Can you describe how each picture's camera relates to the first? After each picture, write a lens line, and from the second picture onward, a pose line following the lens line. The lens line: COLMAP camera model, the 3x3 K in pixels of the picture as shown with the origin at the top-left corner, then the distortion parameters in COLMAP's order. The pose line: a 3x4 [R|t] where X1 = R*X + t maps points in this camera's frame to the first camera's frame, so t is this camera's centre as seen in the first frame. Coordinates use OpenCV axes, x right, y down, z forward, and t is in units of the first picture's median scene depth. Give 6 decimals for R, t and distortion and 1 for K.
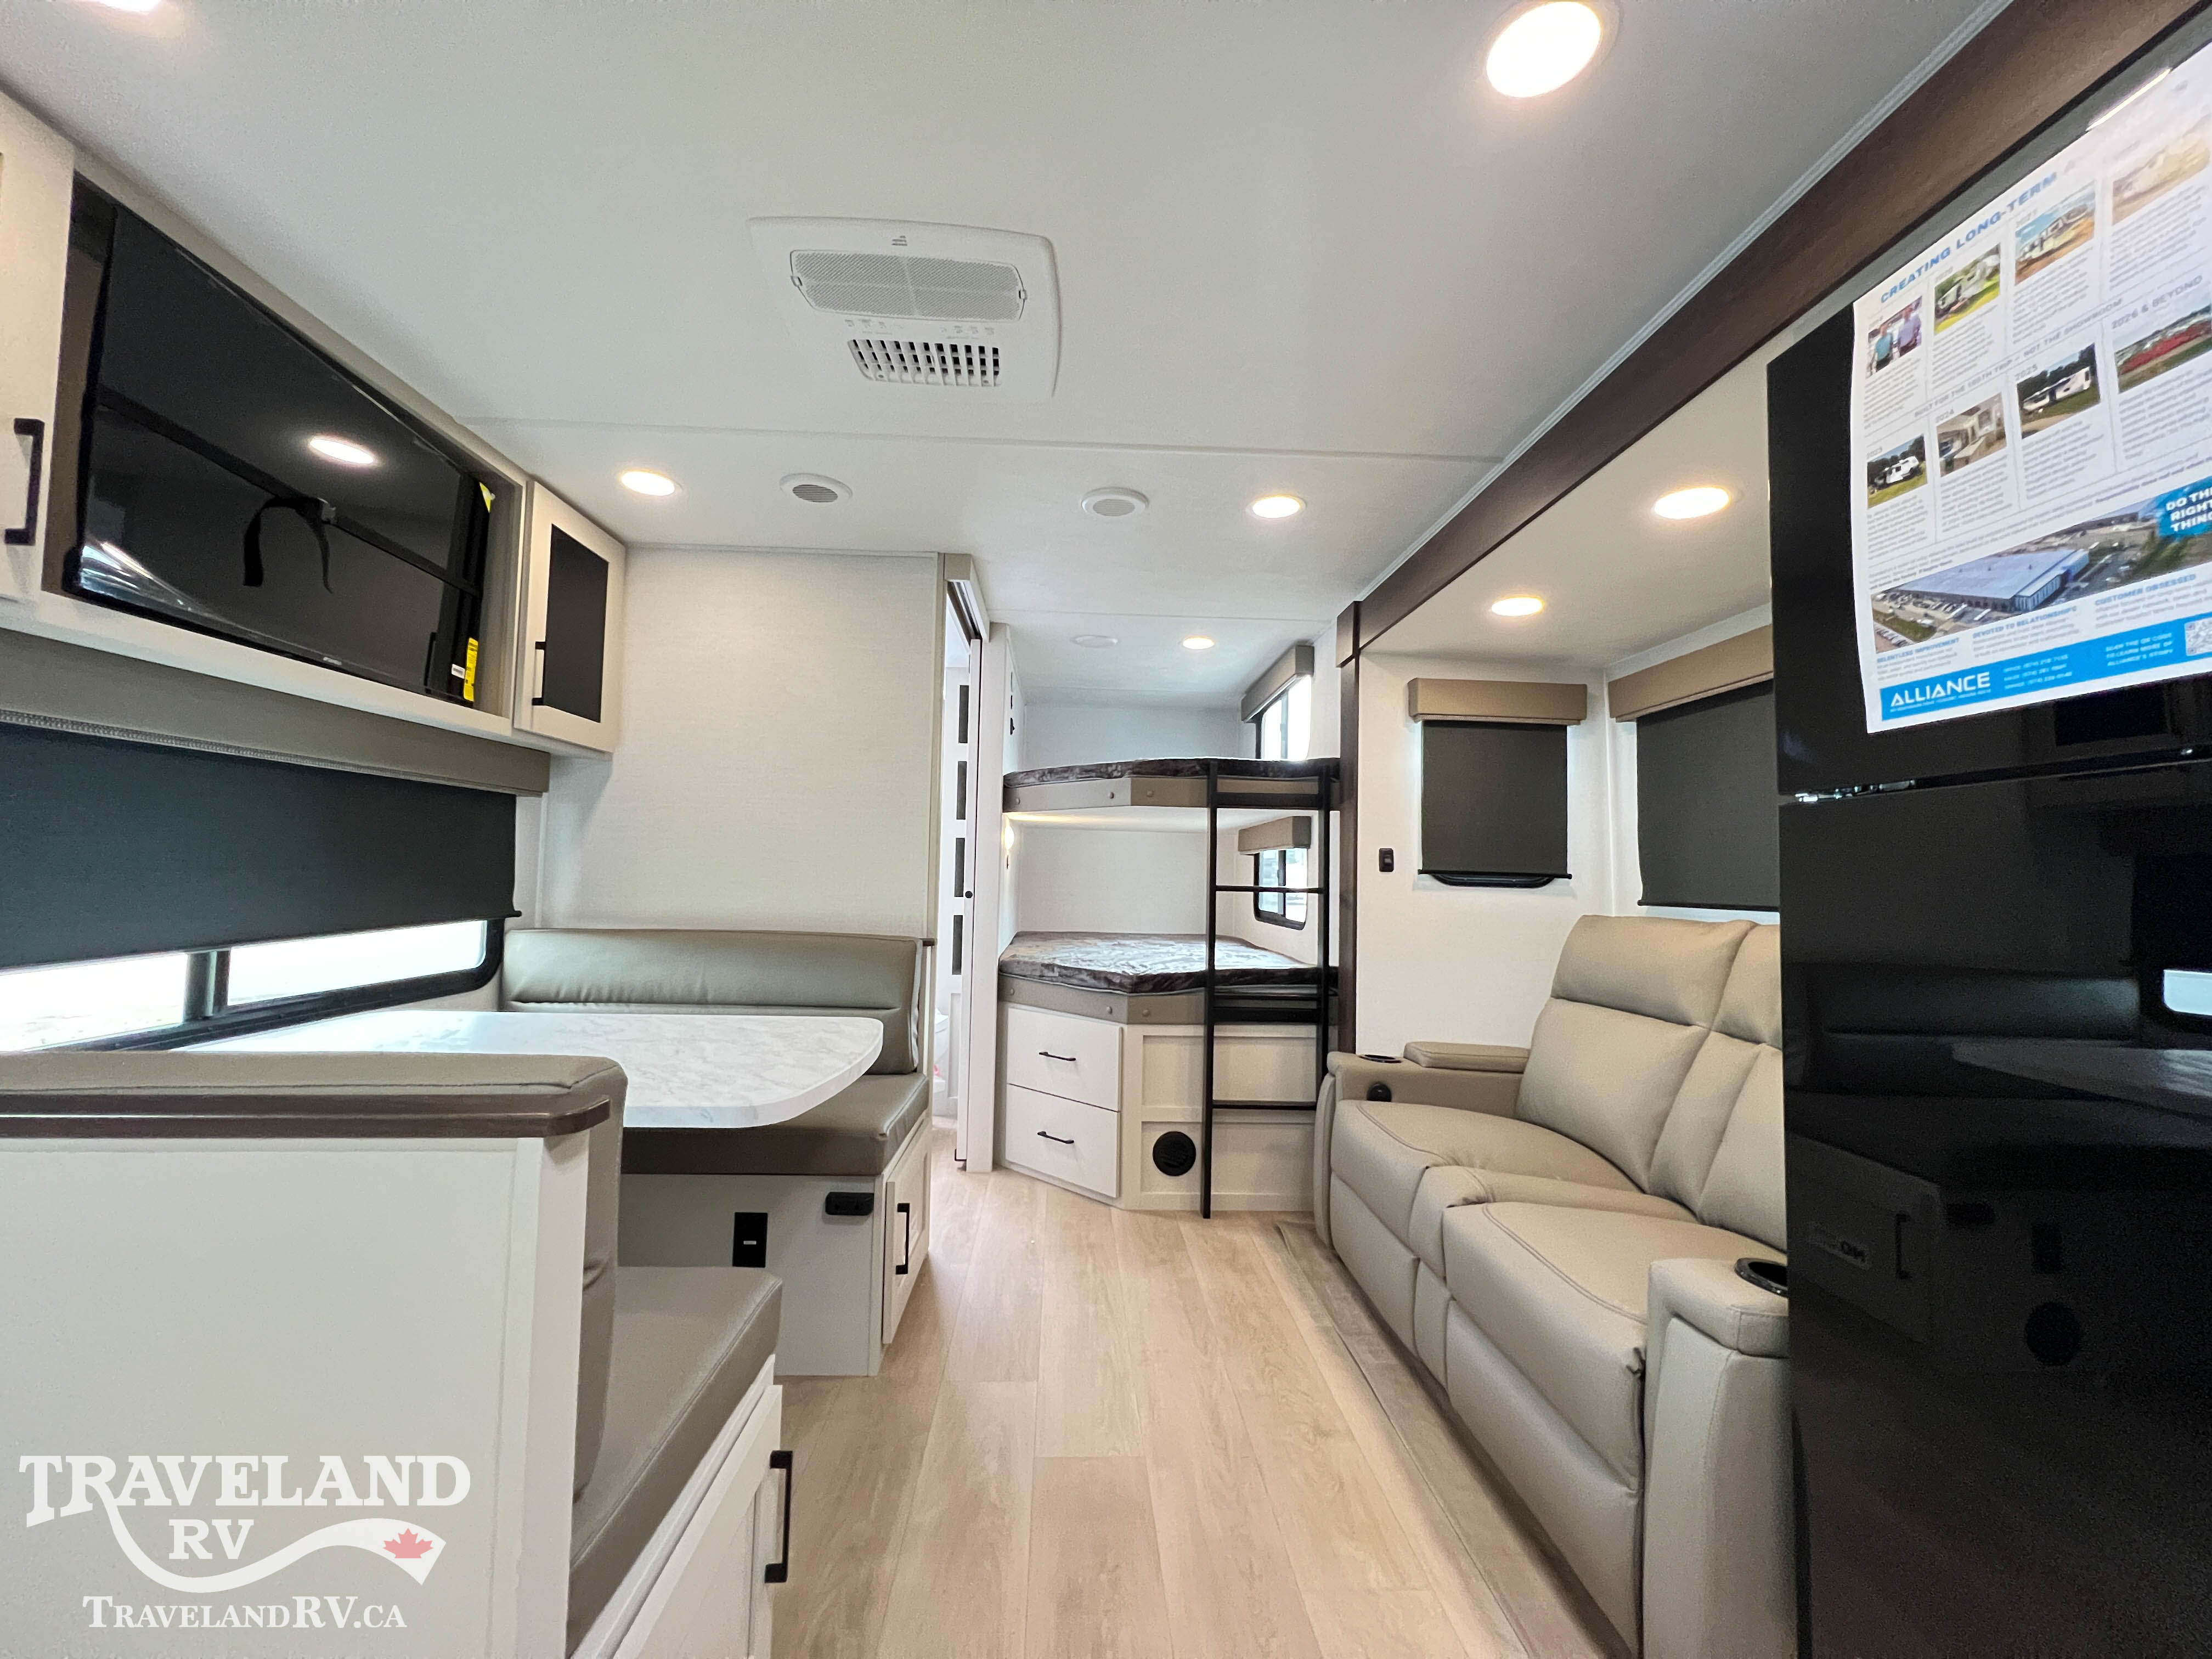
lens RADIAL K [[877.3, 0, 1101.0], [0, 877.3, 826.5], [0, 0, 1]] dist [-0.000405, -0.000242]
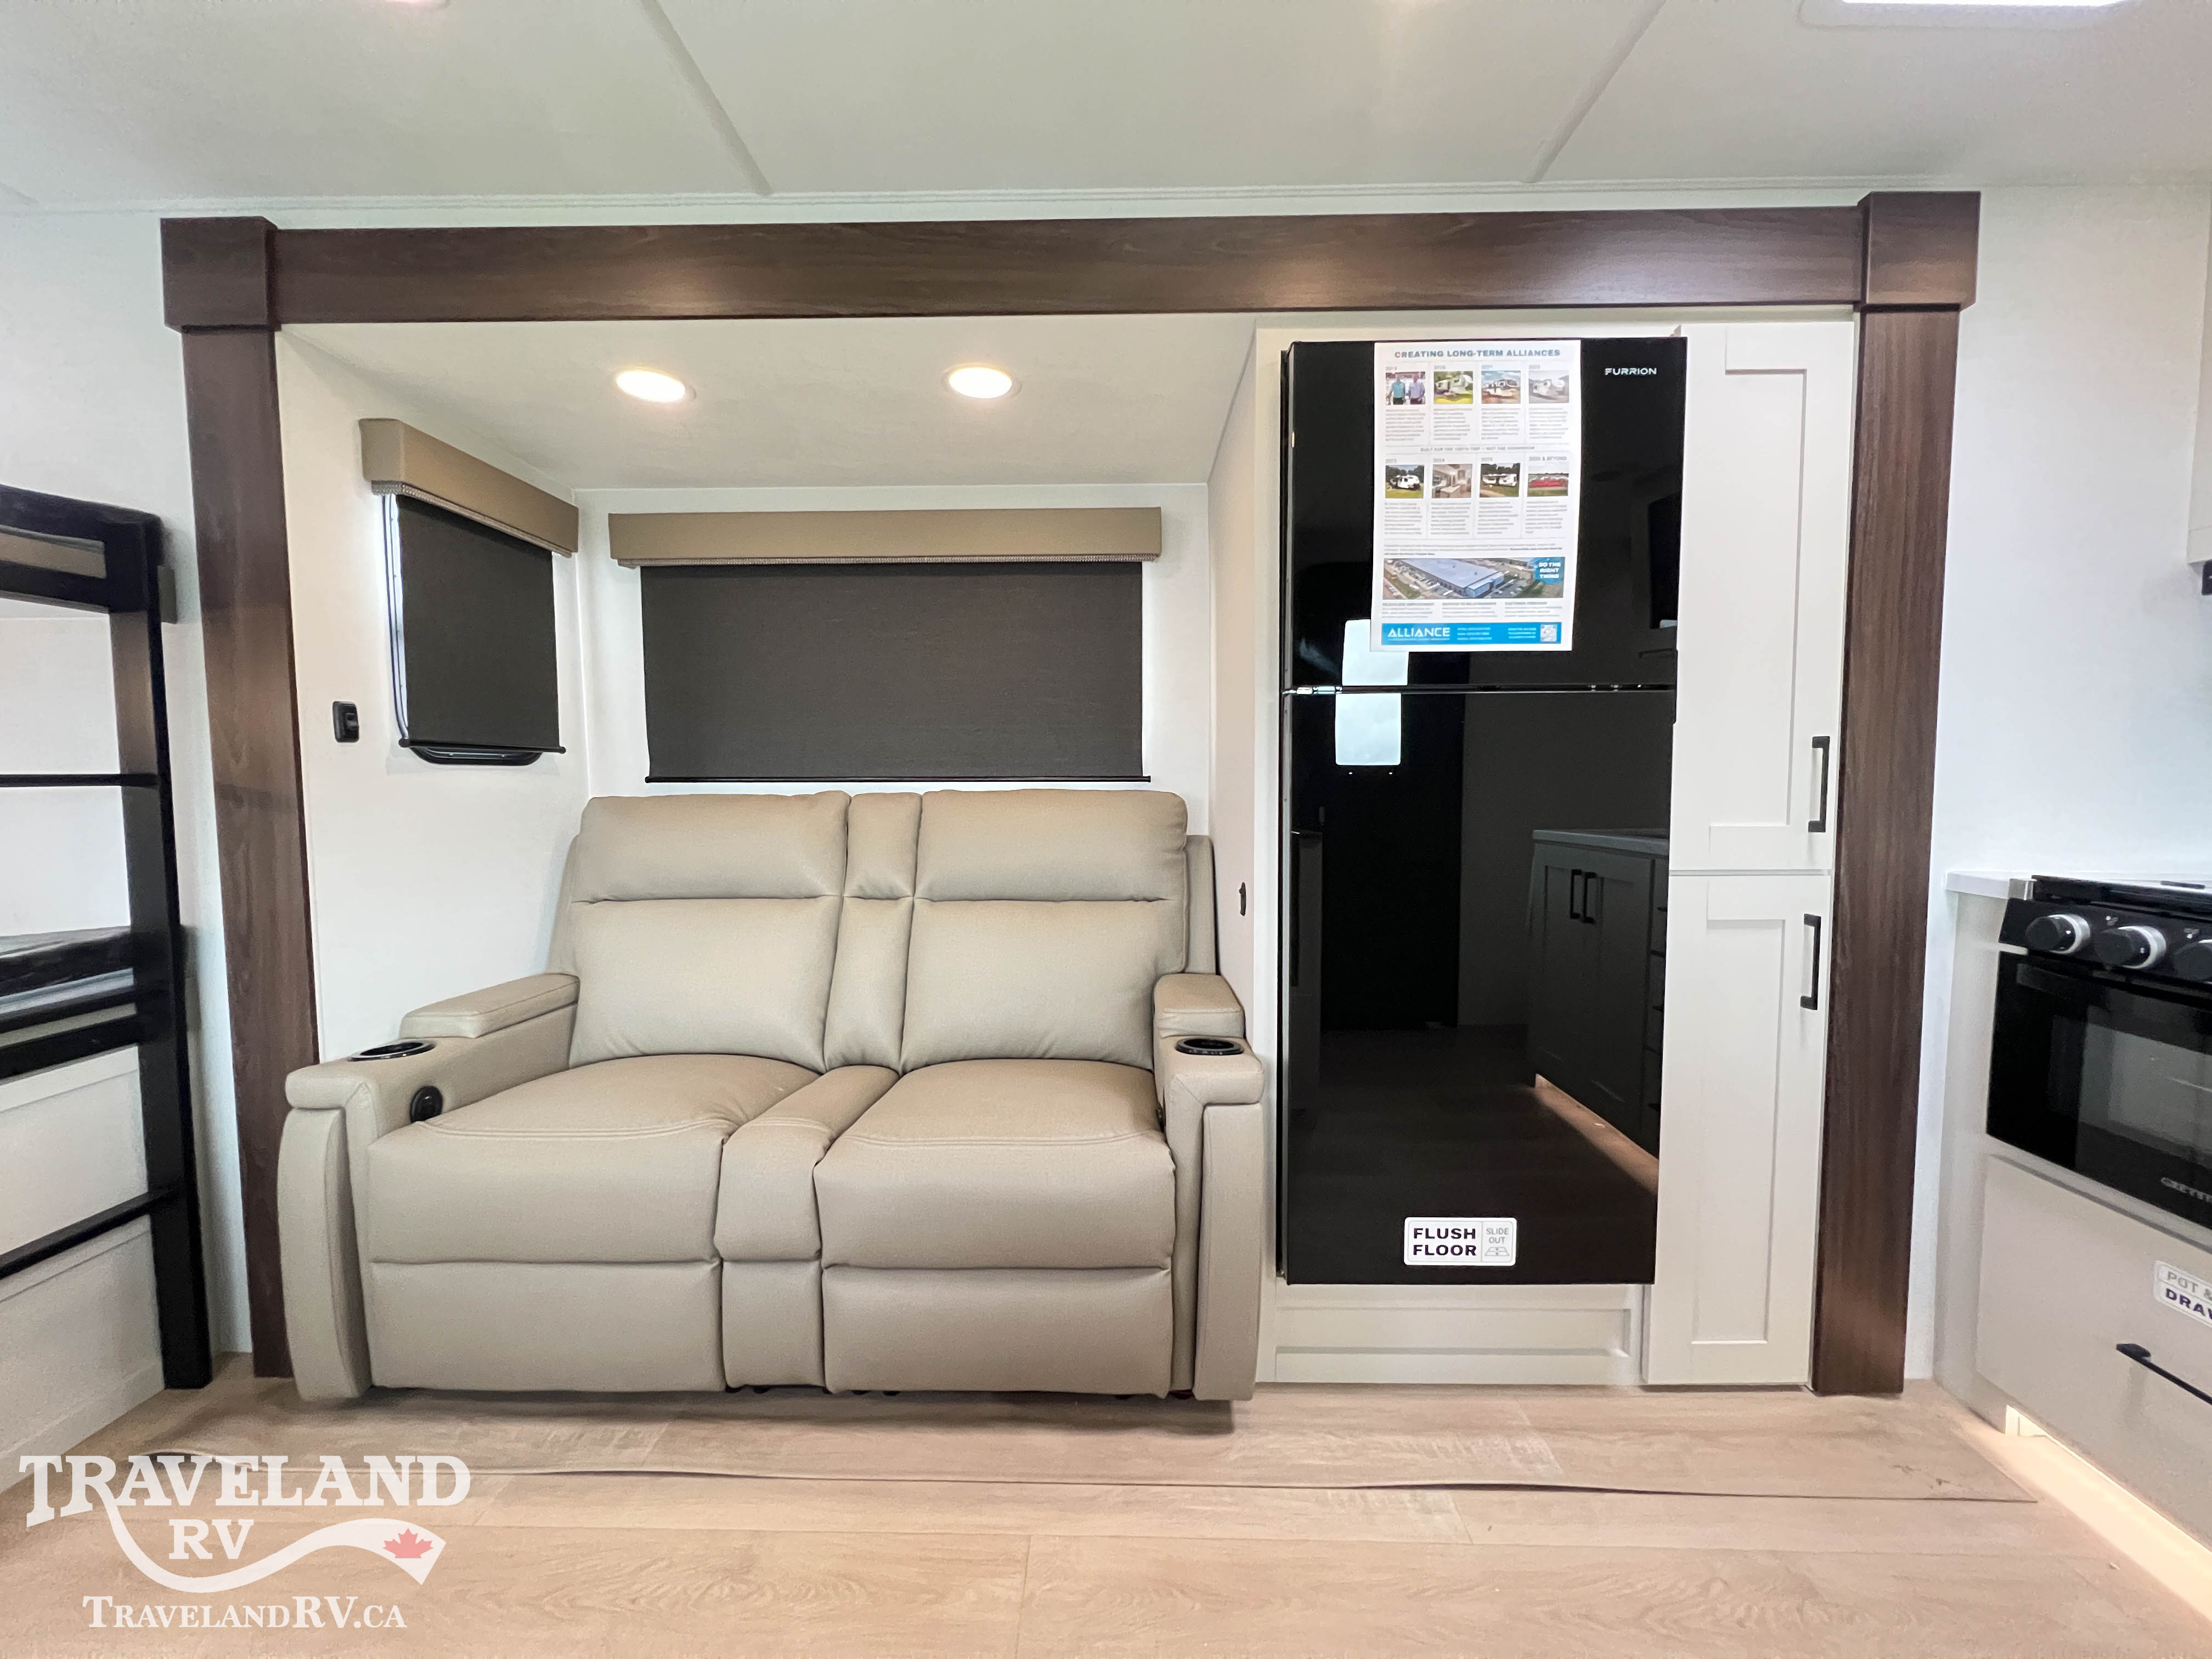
lens RADIAL K [[877.3, 0, 1101.0], [0, 877.3, 826.5], [0, 0, 1]] dist [-0.000405, -0.000242]
pose [[0.063133, -0.086162, 0.994279, -0.280433], [-0.054517, 0.994481, 0.089641, 0.034044], [-0.996515, -0.059865, 0.058088, 0.566198]]
